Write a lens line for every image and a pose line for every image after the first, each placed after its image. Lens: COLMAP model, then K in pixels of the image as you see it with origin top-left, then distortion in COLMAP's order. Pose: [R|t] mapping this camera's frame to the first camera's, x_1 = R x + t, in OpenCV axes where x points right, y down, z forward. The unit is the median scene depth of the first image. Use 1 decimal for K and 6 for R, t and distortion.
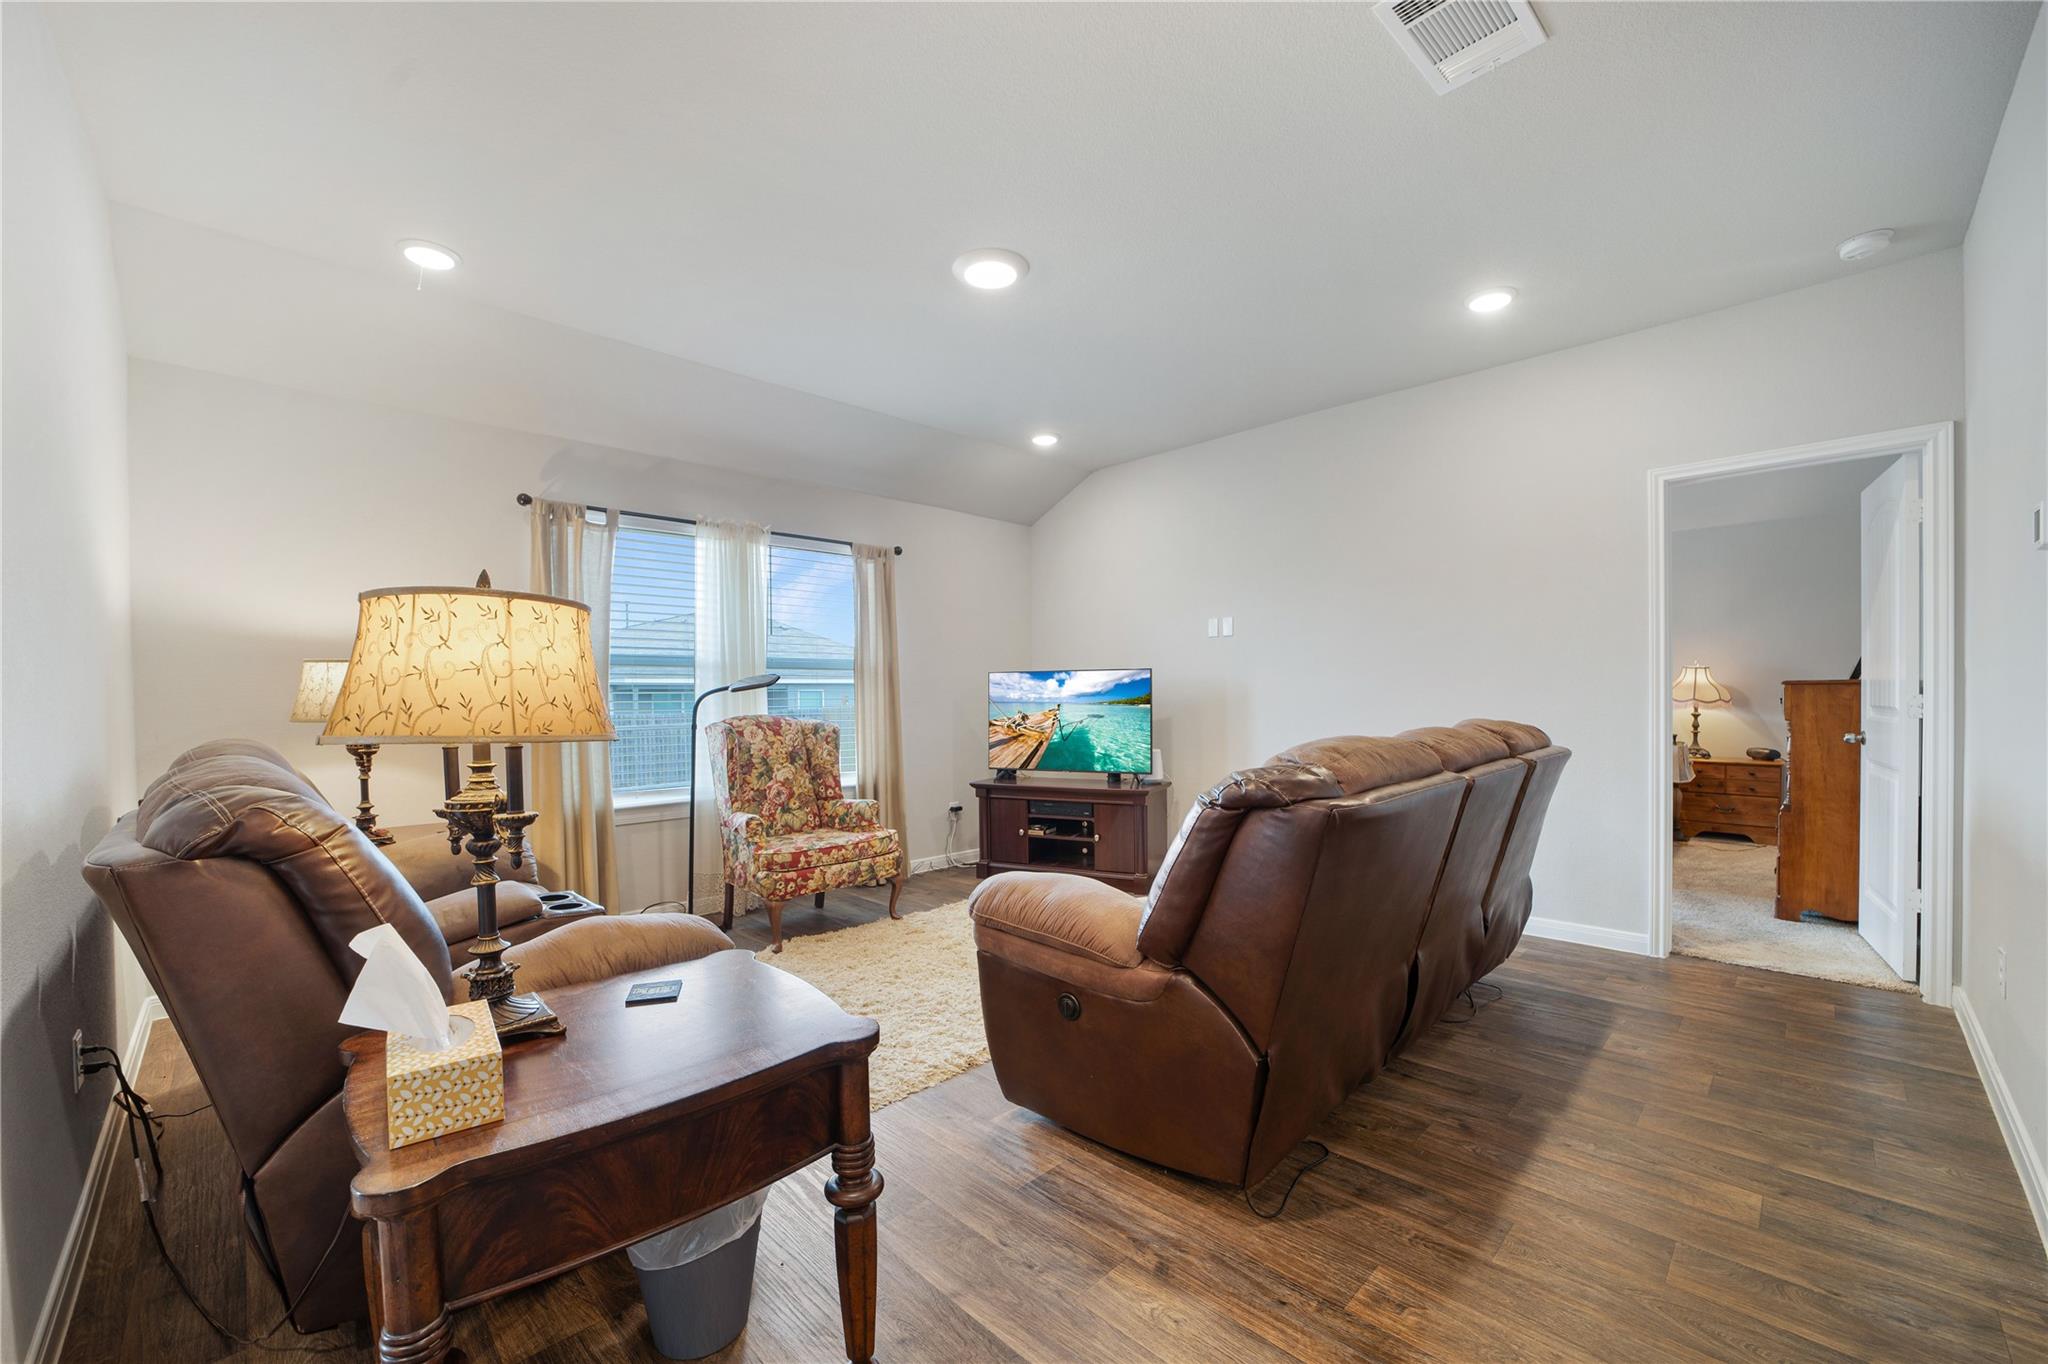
lens RADIAL K [[834.7, 0, 1017.1], [0, 834.7, 704.2], [0, 0, 1]] dist [-0.032351, 0.007970]
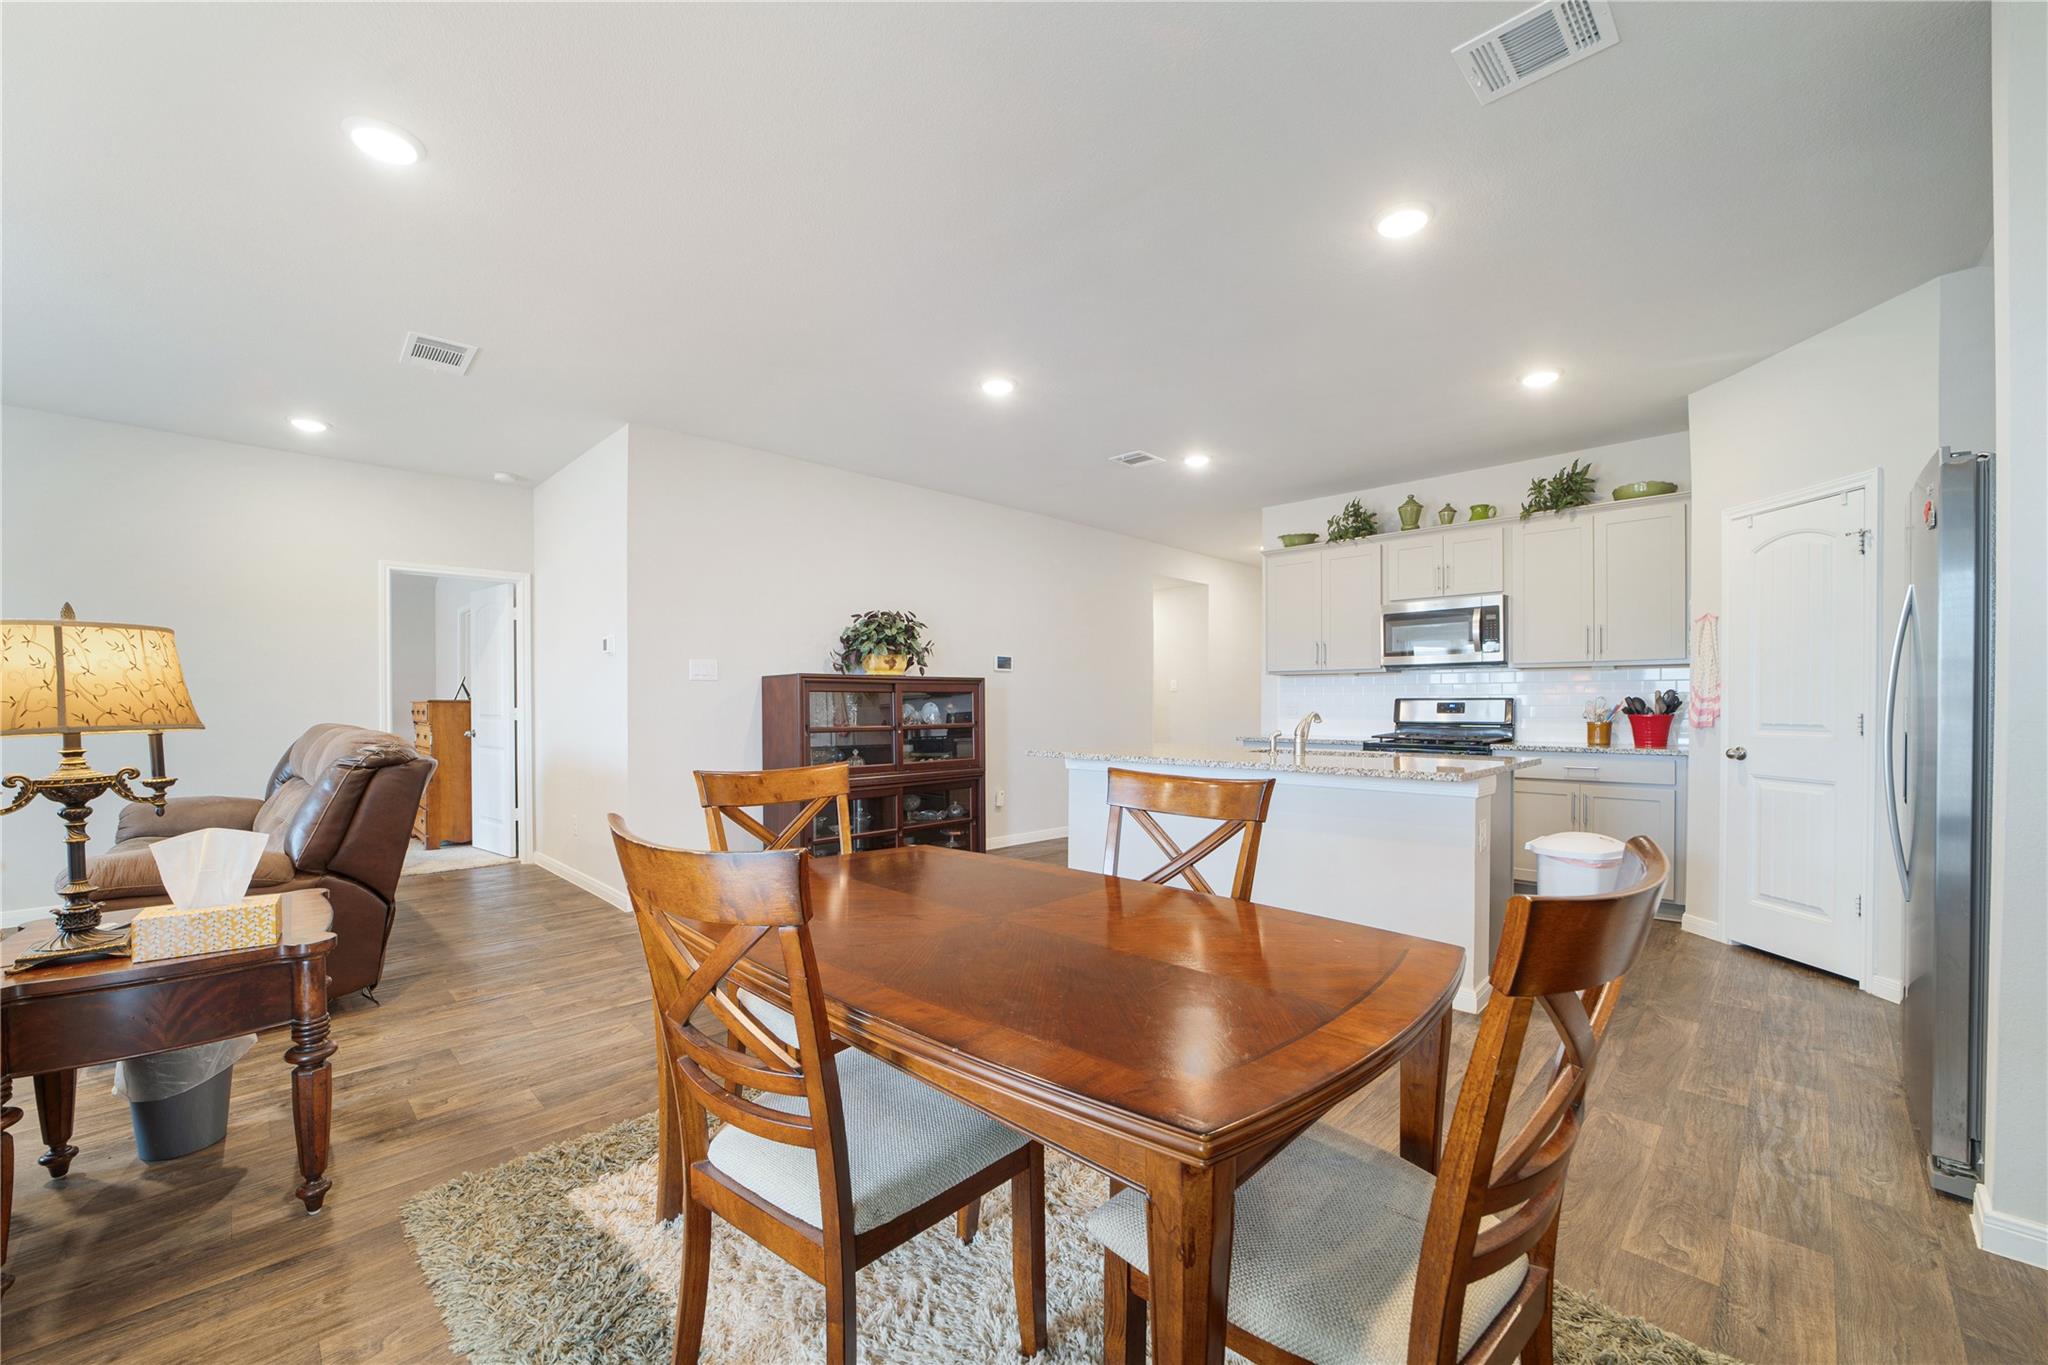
lens RADIAL K [[834.7, 0, 1034.0], [0, 834.7, 704.5], [0, 0, 1]] dist [-0.032351, 0.007970]
pose [[0.000586, 0.009055, 0.999959, -0.546372], [0.012970, 0.999875, -0.009062, 0.008634], [-0.999916, 0.012975, 0.000469, -0.151858]]
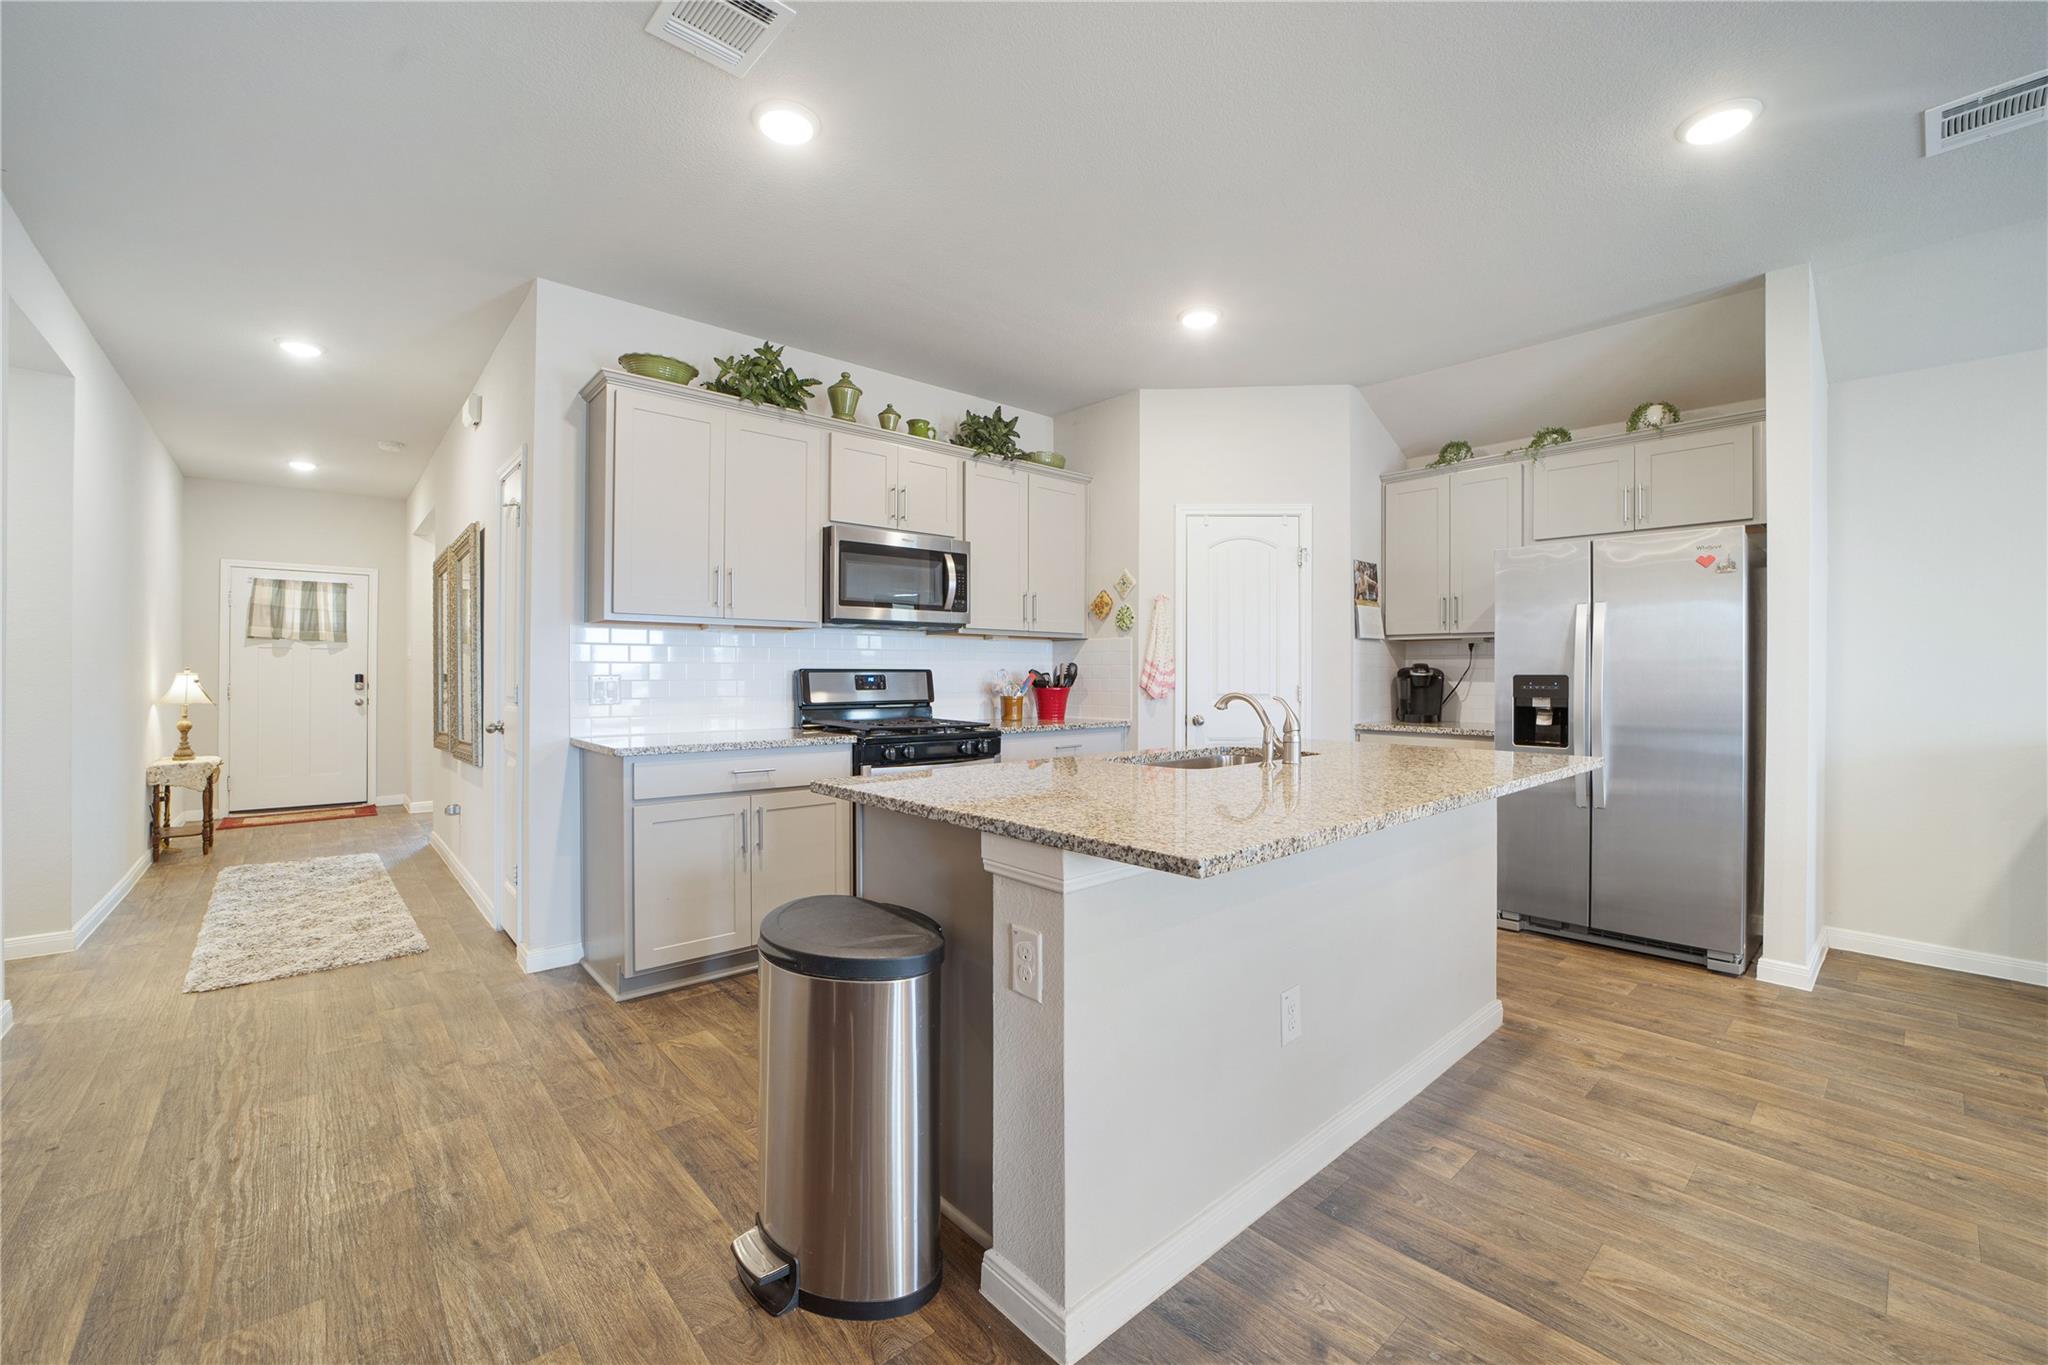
lens RADIAL K [[834.7, 0, 1024.8], [0, 834.7, 673.8], [0, 0, 1]] dist [-0.032351, 0.007970]
pose [[-0.998210, 0.009437, 0.059058, 0.408639], [0.010140, 0.999881, 0.011609, -0.006708], [-0.058942, 0.012187, -0.998187, 0.108893]]
